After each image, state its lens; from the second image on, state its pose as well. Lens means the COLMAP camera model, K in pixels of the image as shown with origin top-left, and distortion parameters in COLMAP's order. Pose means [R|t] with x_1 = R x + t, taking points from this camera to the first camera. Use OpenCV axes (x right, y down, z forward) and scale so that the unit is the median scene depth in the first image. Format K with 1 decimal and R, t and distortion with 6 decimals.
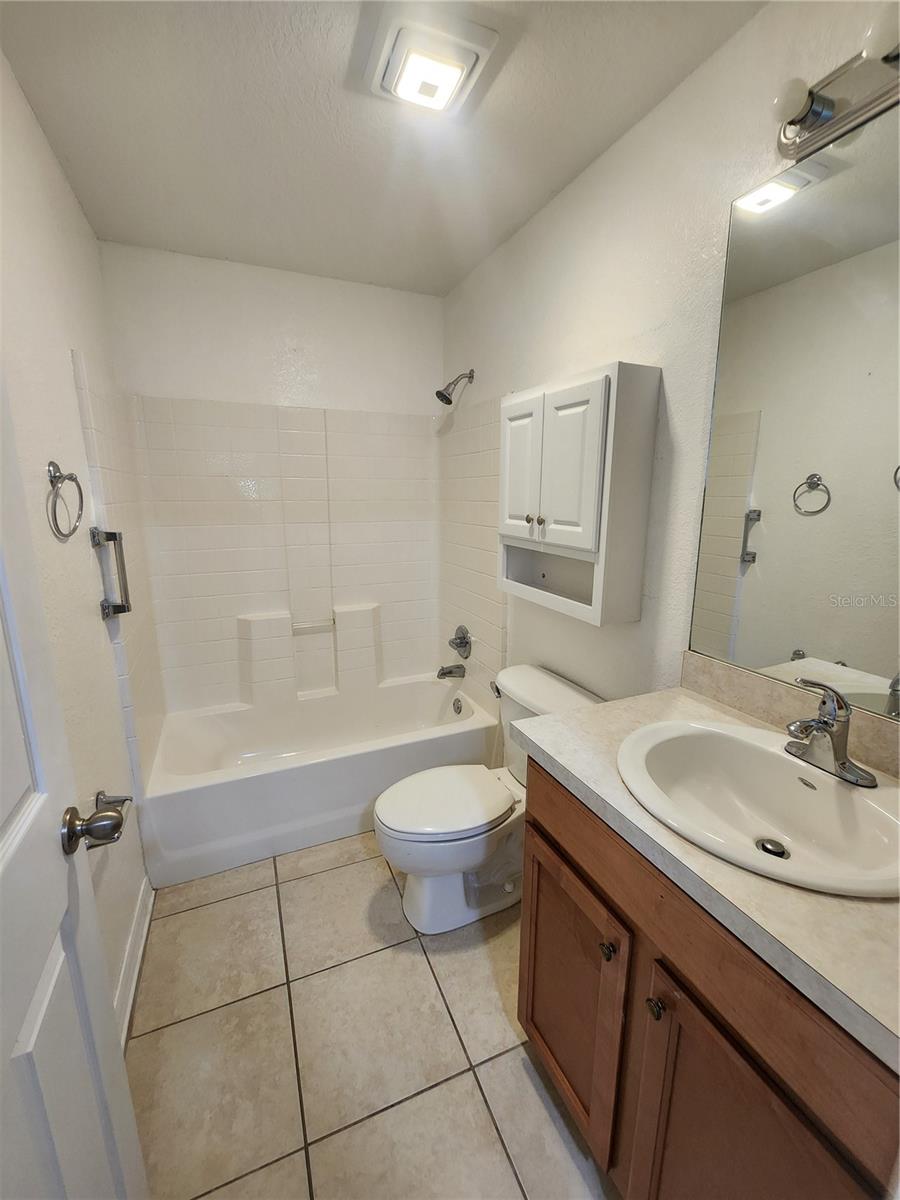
lens RADIAL K [[492.8, 0, 444.6], [0, 492.8, 596.5], [0, 0, 1]] dist [-0.003708, -0.000410]
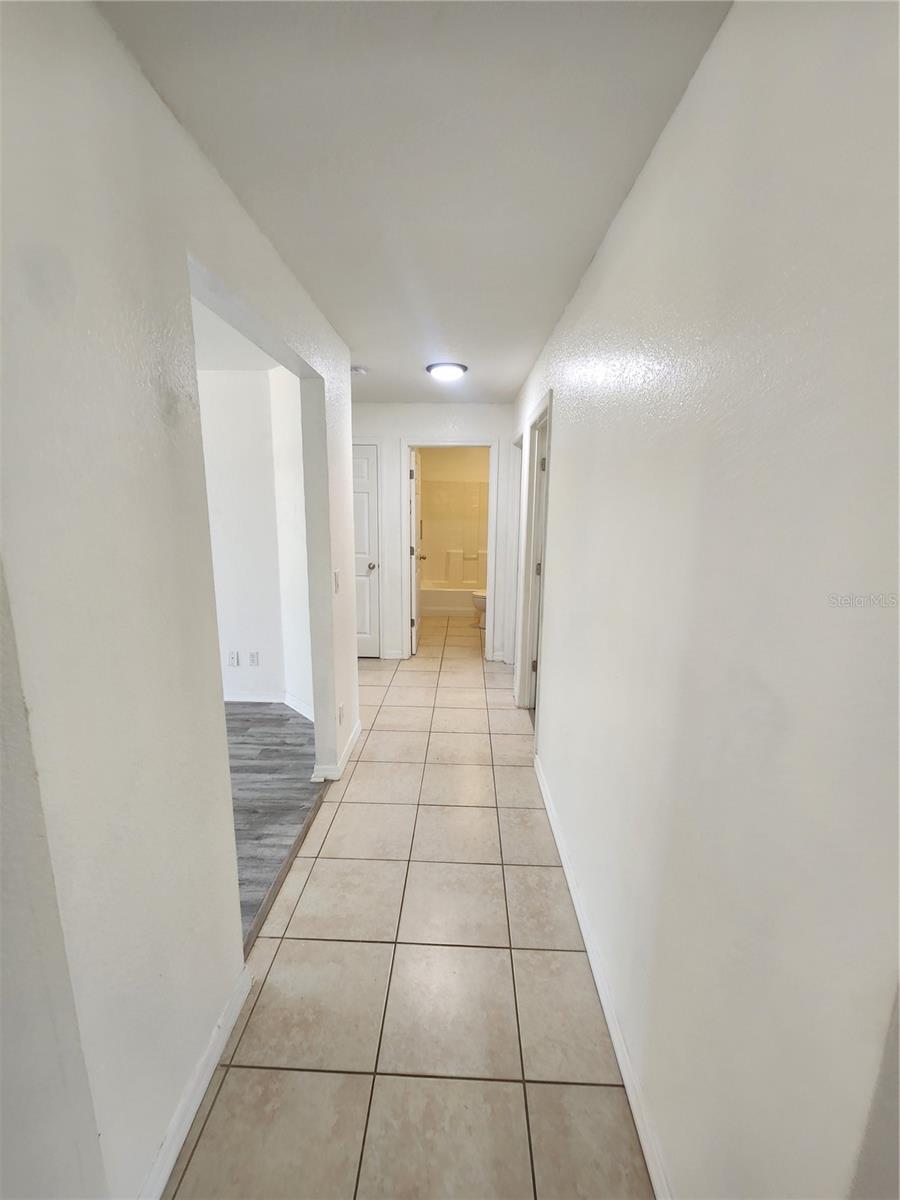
lens RADIAL K [[492.8, 0, 457.1], [0, 492.8, 595.3], [0, 0, 1]] dist [-0.003708, -0.000410]
pose [[0.916919, 0.086903, -0.389496, 0.962575], [-0.096817, 0.995285, -0.005853, 0.369149], [0.387151, 0.043077, 0.921009, -2.003776]]
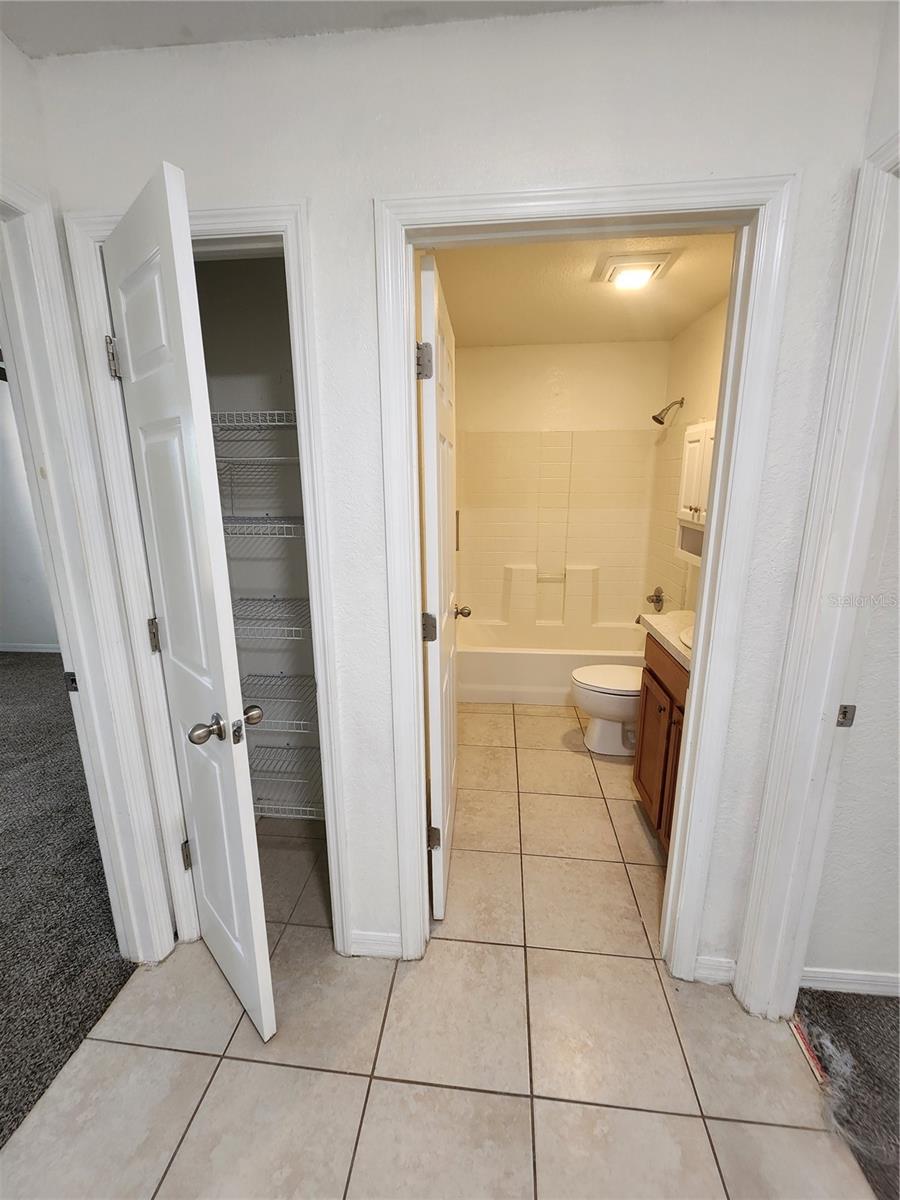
lens RADIAL K [[492.8, 0, 446.6], [0, 492.8, 594.1], [0, 0, 1]] dist [-0.003708, -0.000410]
pose [[0.877898, 0.102309, -0.467791, 0.196917], [-0.091159, 0.994751, 0.046483, 0.086297], [0.470091, 0.001836, 0.882616, -0.575782]]
